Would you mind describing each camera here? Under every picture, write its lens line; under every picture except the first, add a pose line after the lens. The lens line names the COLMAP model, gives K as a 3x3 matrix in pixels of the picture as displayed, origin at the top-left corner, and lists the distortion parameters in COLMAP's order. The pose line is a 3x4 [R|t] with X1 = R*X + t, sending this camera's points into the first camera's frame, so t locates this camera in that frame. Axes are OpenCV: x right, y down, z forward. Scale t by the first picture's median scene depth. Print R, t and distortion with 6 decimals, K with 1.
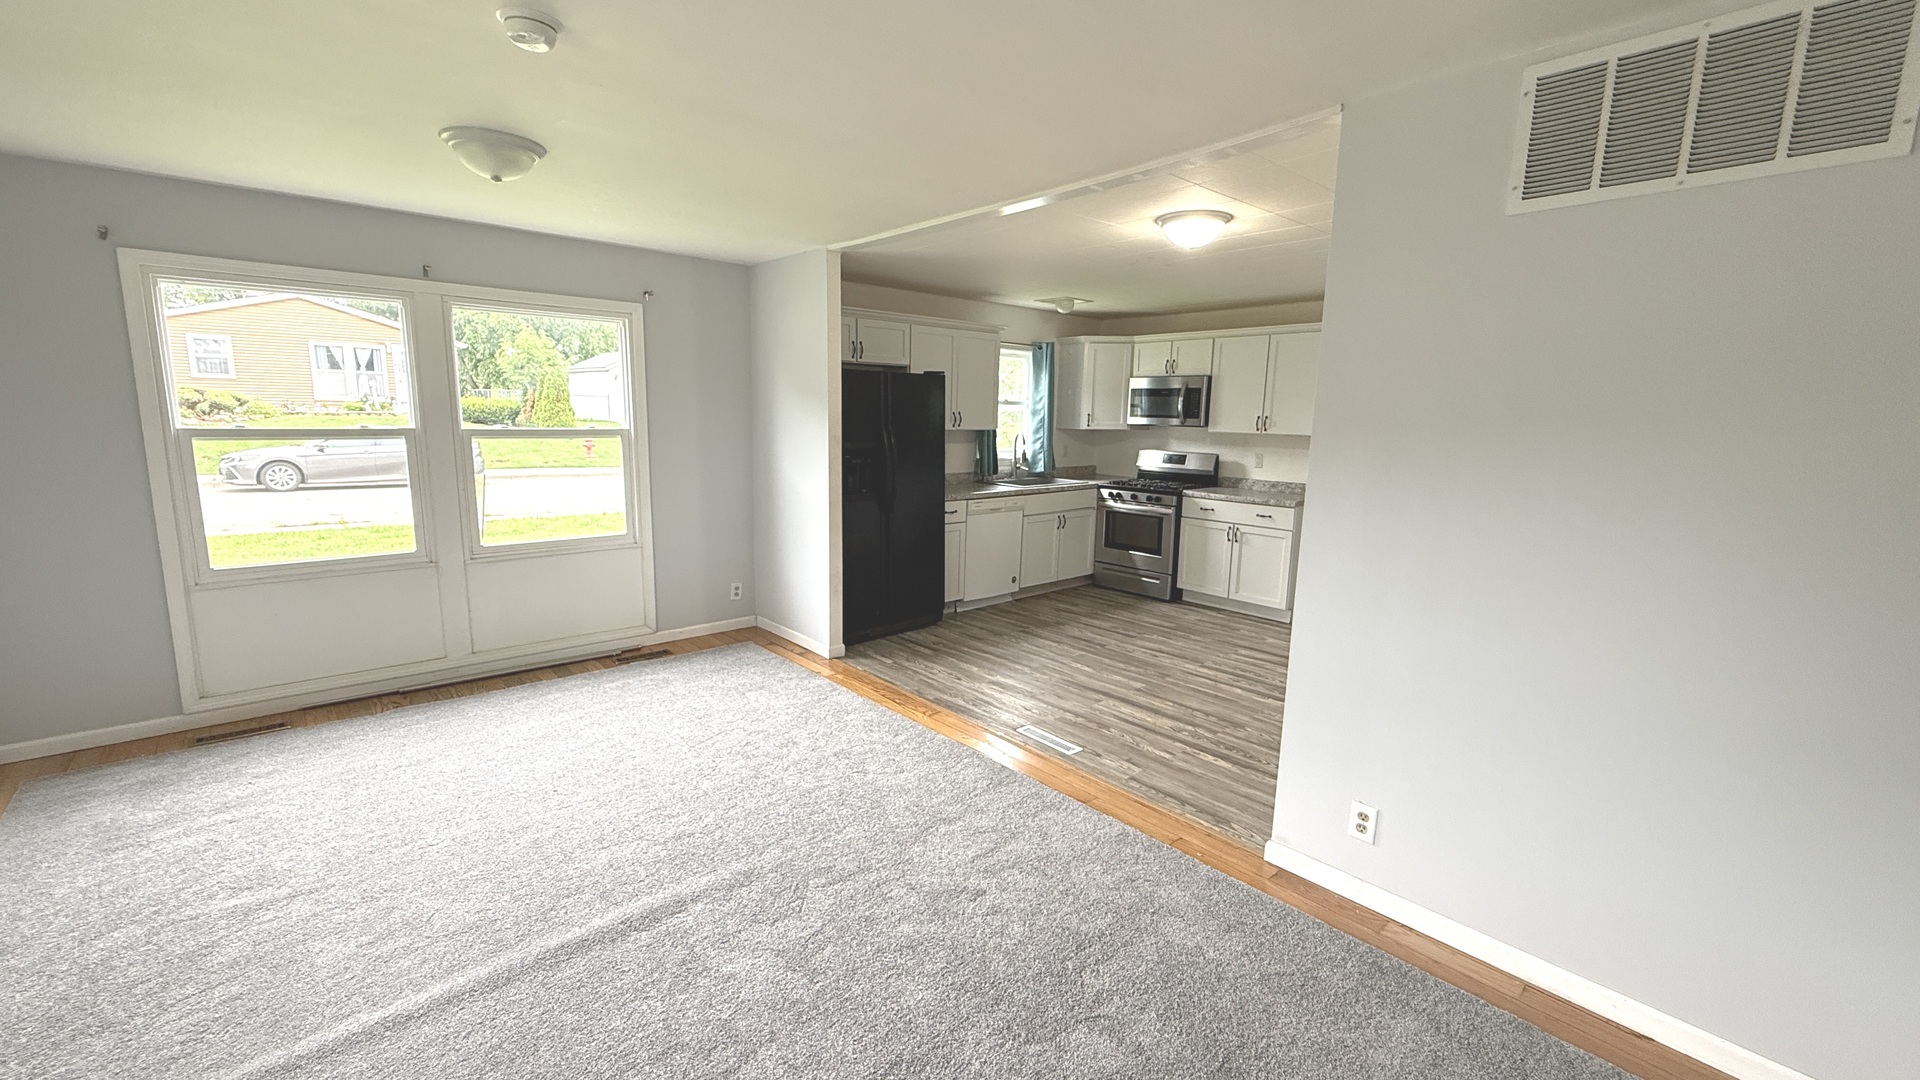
lens RADIAL K [[759.8, 0, 960.9], [0, 759.8, 532.5], [0, 0, 1]] dist [-0.014602, 0.000391]
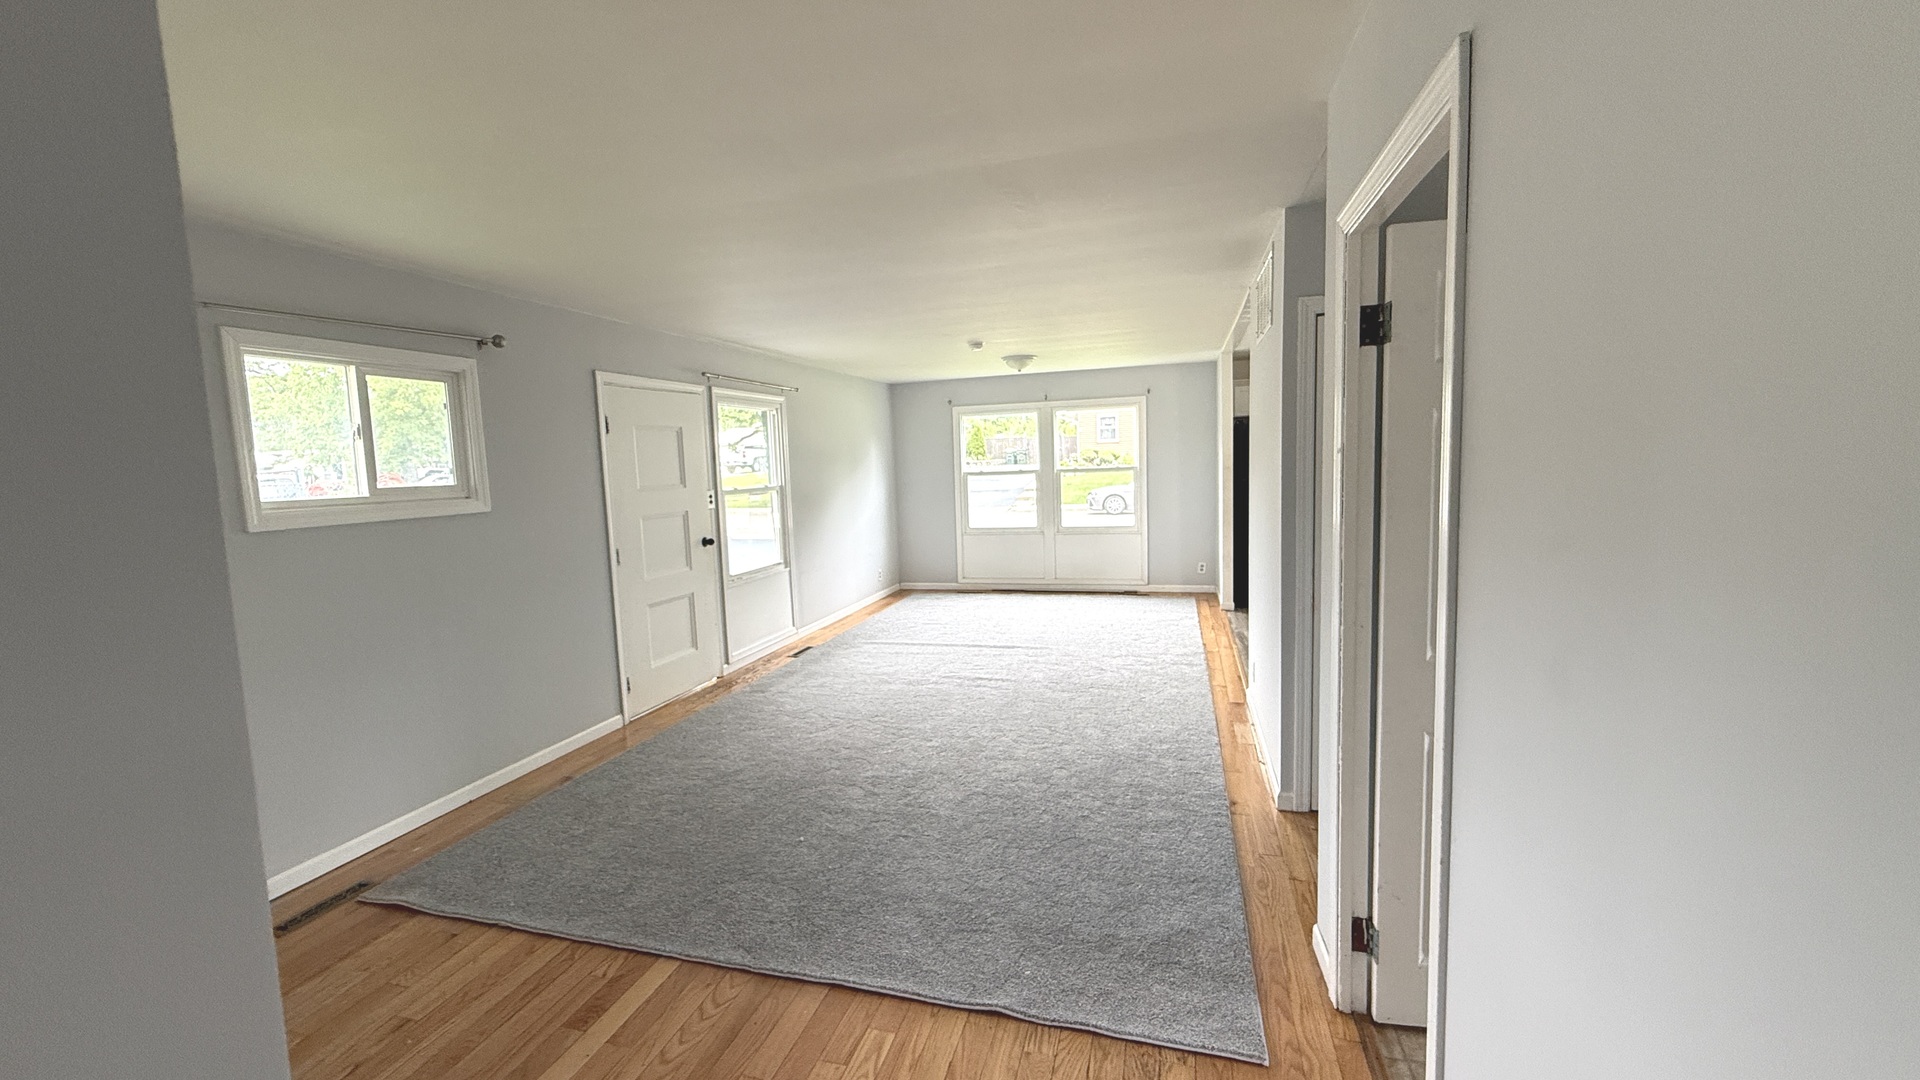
lens RADIAL K [[759.8, 0, 951.5], [0, 759.8, 539.8], [0, 0, 1]] dist [-0.014602, 0.000391]
pose [[0.518518, 0.044210, -0.853923, 0.966201], [-0.080675, 0.996737, 0.002616, 0.072906], [0.851252, 0.067534, 0.520393, -0.323208]]
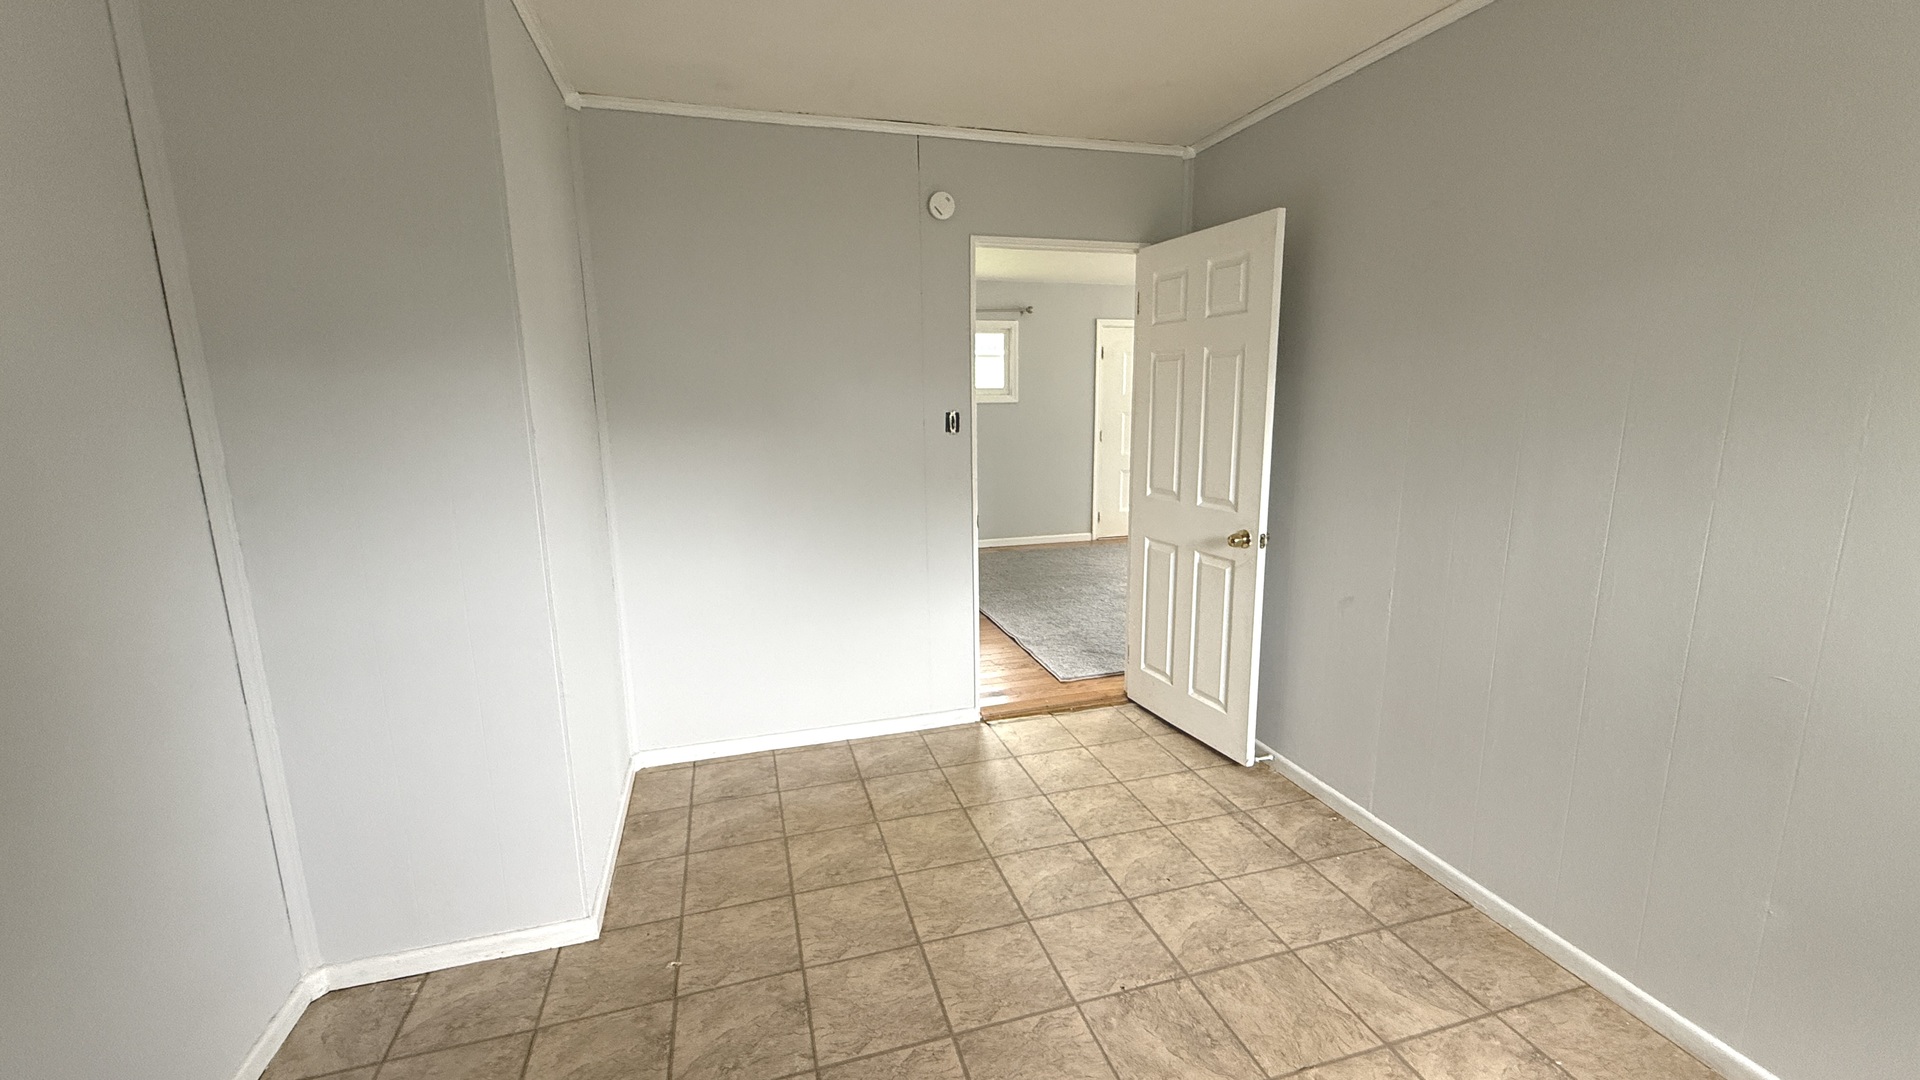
lens RADIAL K [[759.8, 0, 959.9], [0, 759.8, 540.4], [0, 0, 1]] dist [-0.014602, 0.000391]
pose [[-0.432498, 0.153759, -0.888427, 1.548503], [-0.136567, 0.962812, 0.233115, 0.003881], [0.891232, 0.222151, -0.395416, 0.313311]]
